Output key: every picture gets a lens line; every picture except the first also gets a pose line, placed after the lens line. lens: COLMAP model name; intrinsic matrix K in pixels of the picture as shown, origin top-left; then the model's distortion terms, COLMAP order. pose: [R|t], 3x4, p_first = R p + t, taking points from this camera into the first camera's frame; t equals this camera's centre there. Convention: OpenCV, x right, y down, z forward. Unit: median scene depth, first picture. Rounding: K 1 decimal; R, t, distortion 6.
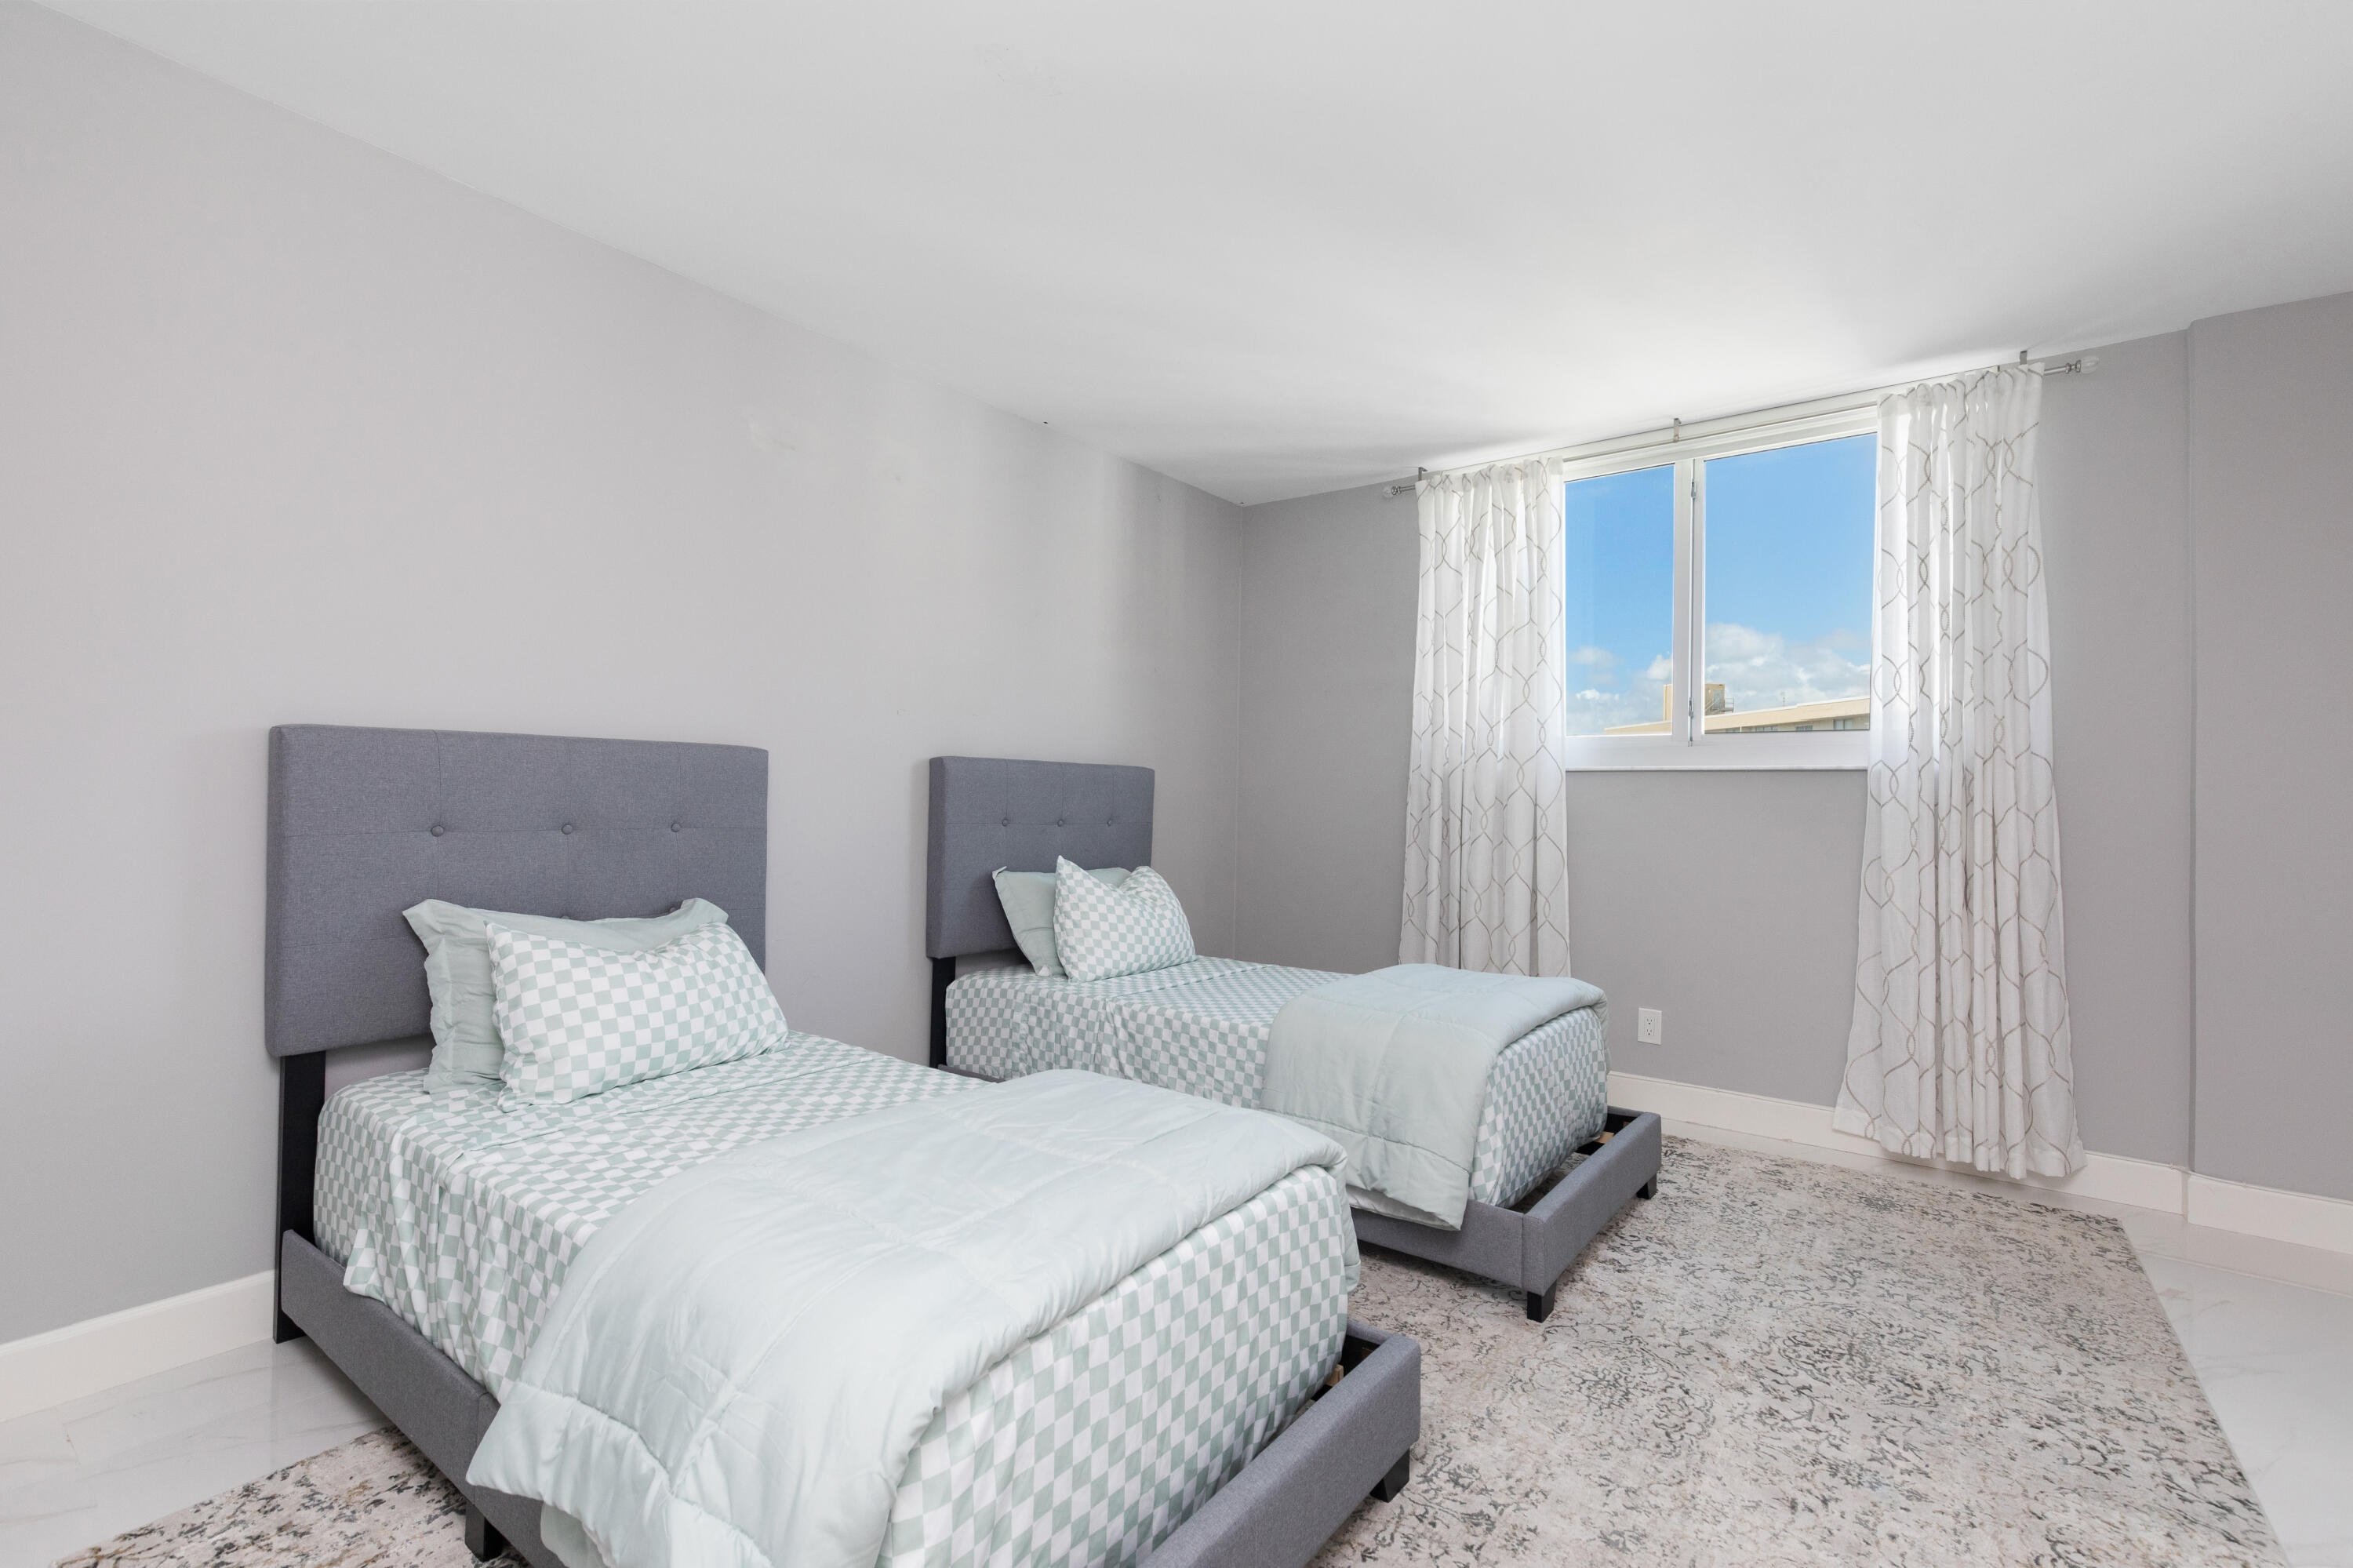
lens RADIAL K [[1080.9, 0, 1183.1], [0, 1080.9, 771.6], [0, 0, 1]] dist [0.007985, -0.002575]
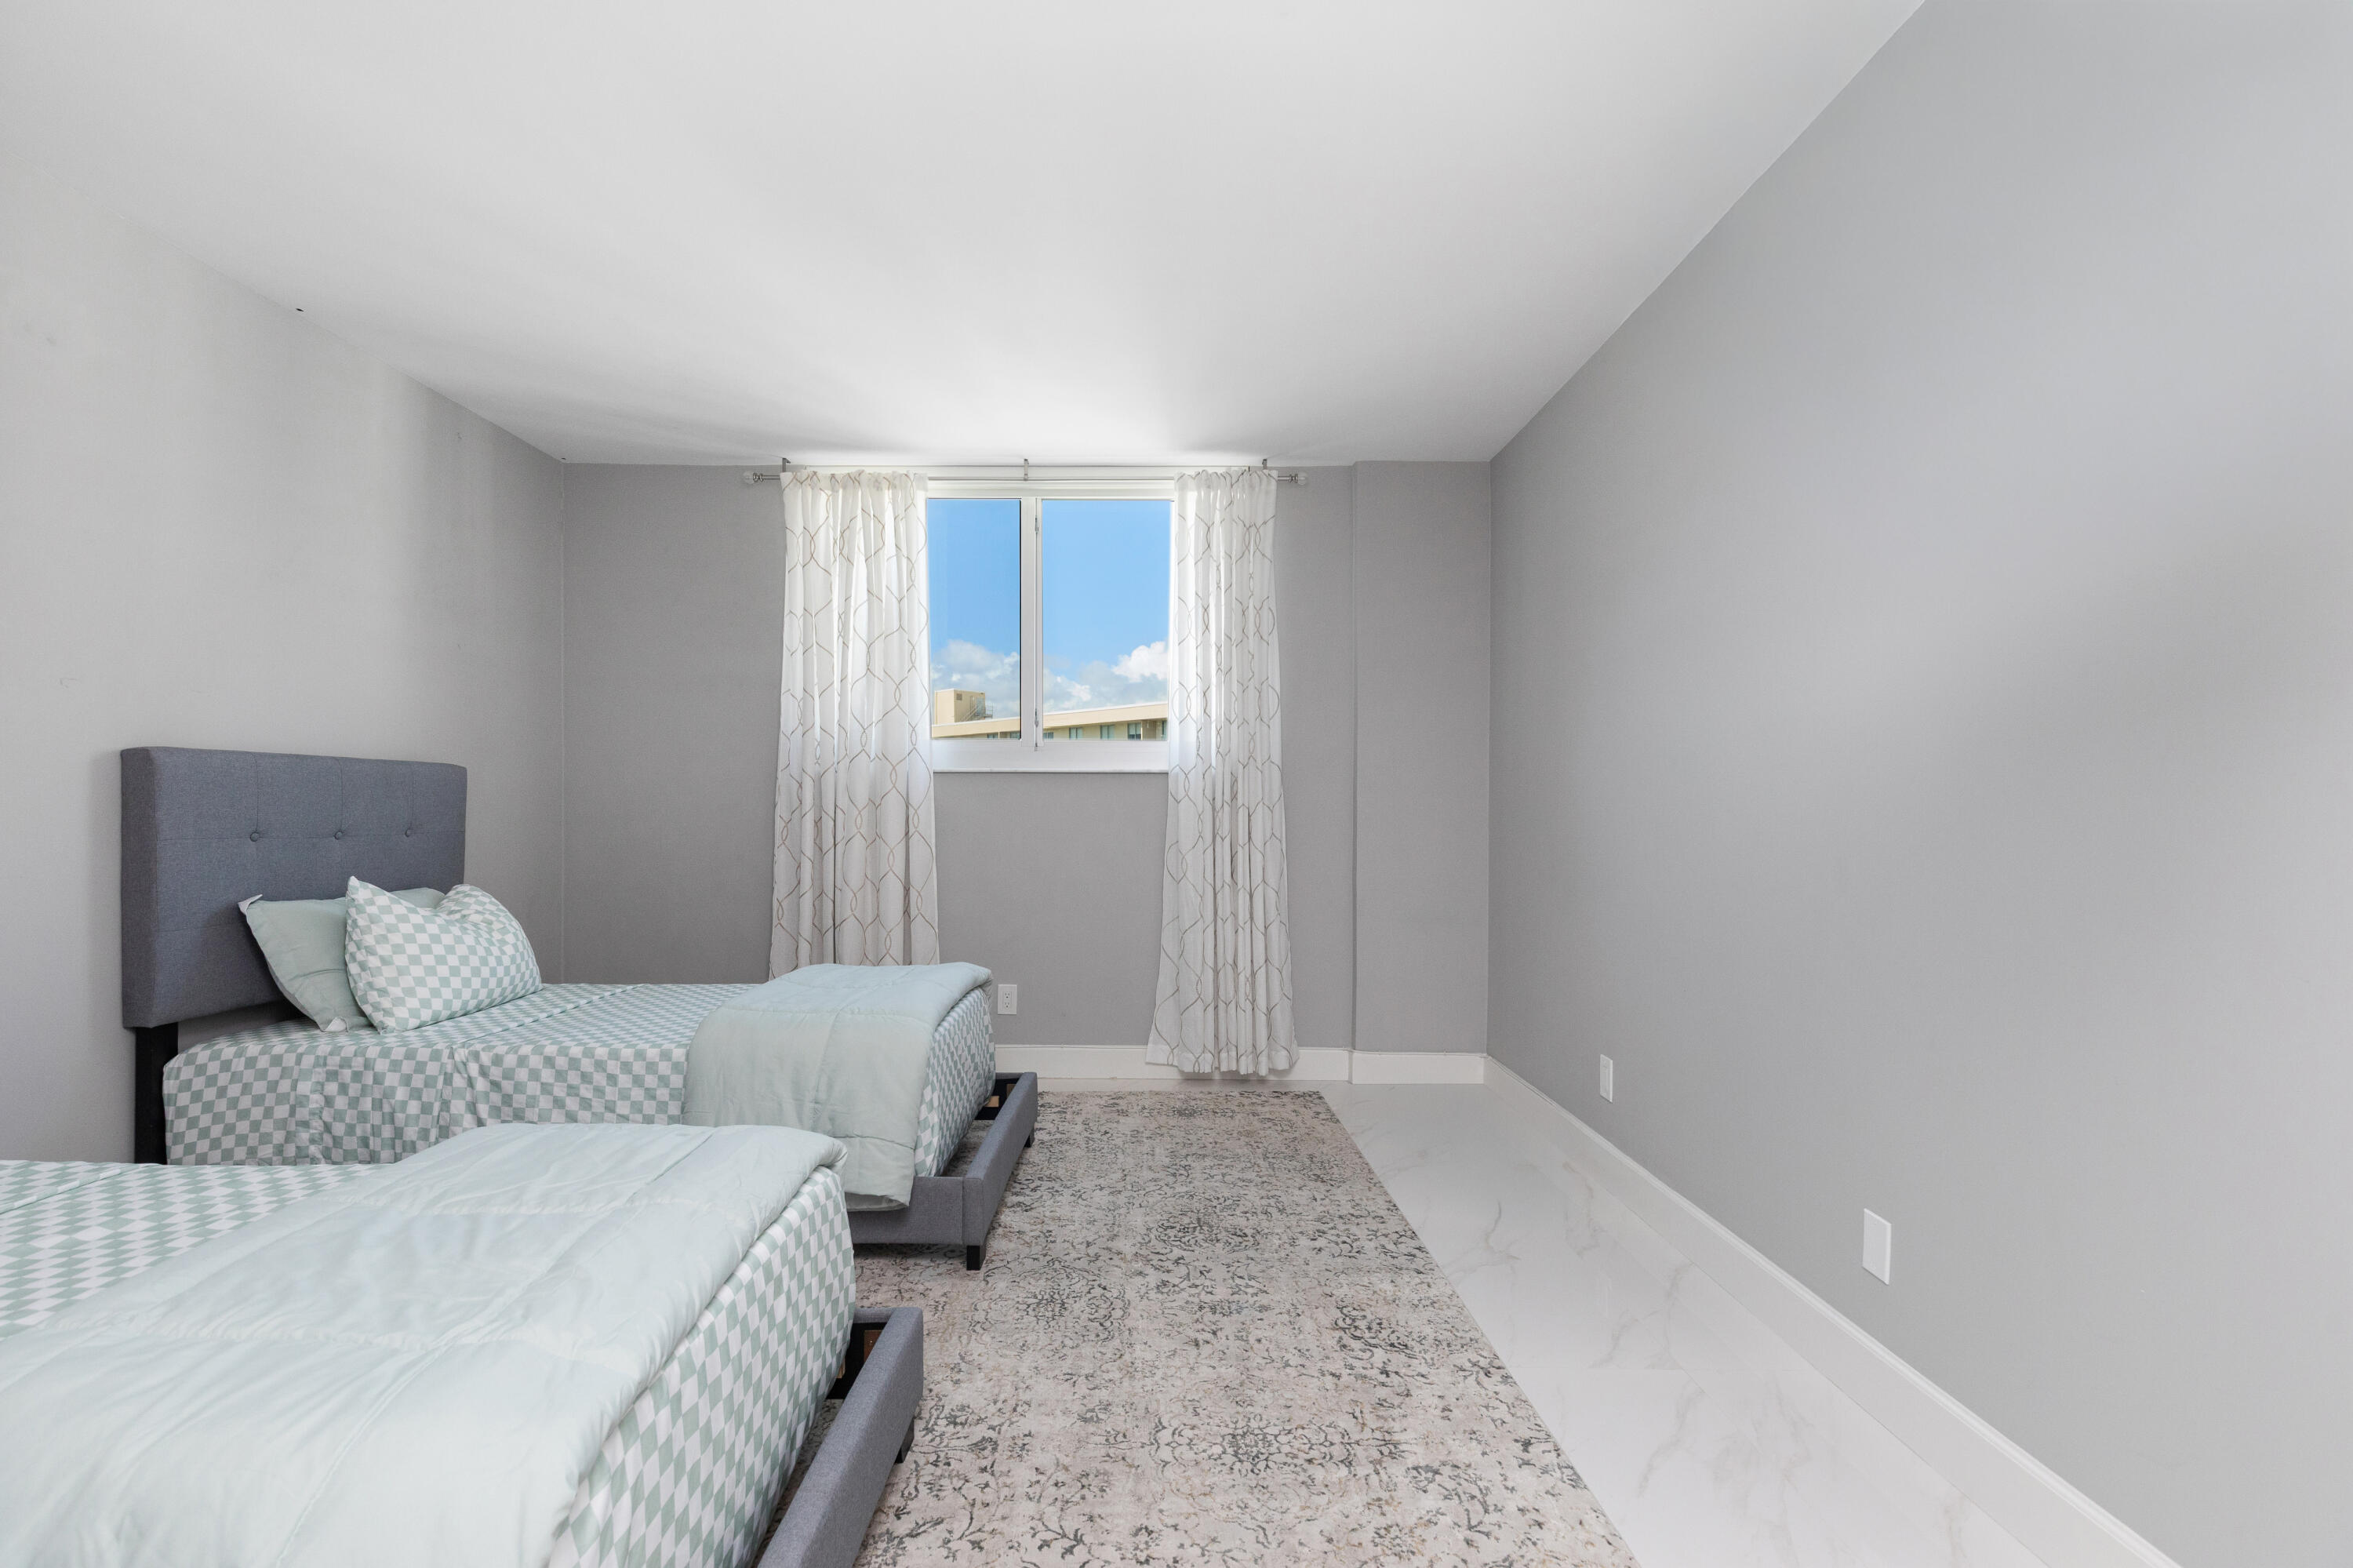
lens RADIAL K [[1080.9, 0, 1198.6], [0, 1080.9, 798.9], [0, 0, 1]] dist [0.007985, -0.002575]
pose [[0.783338, -0.009519, 0.621523, -0.127943], [-0.006691, 0.999696, 0.023745, -0.001510], [-0.621560, -0.022759, 0.783036, 0.001930]]
